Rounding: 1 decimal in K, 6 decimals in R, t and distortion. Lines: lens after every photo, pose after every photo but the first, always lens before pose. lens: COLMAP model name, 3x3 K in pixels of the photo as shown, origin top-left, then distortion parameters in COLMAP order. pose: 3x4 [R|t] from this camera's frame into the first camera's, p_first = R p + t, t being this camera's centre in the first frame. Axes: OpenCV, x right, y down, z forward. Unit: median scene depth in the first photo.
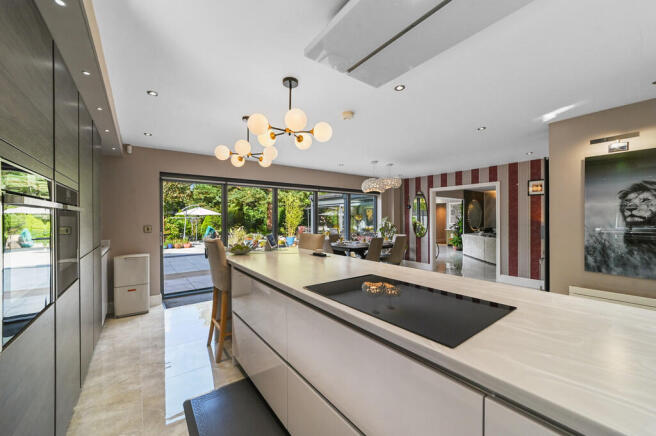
lens RADIAL K [[257.0, 0, 330.3], [0, 257.0, 219.3], [0, 0, 1]] dist [-0.006359, 0.001426]
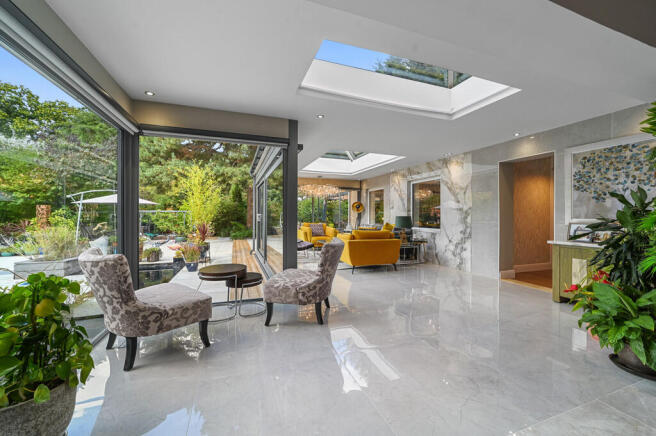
lens RADIAL K [[257.0, 0, 328.6], [0, 257.0, 218.6], [0, 0, 1]] dist [-0.006359, 0.001426]
pose [[0.956762, 0.004699, -0.290832, 0.522428], [0.001695, 0.999762, 0.021727, 0.012533], [0.290865, -0.021281, 0.956527, 1.157526]]
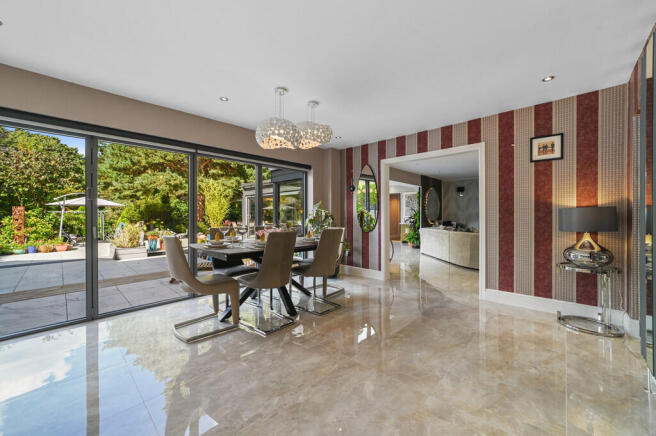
lens RADIAL K [[257.0, 0, 330.1], [0, 257.0, 217.2], [0, 0, 1]] dist [-0.006359, 0.001426]
pose [[0.986491, -0.000404, 0.163814, 0.133116], [0.000014, 0.999997, 0.002382, 0.027816], [-0.163814, -0.002347, 0.986488, 0.326212]]
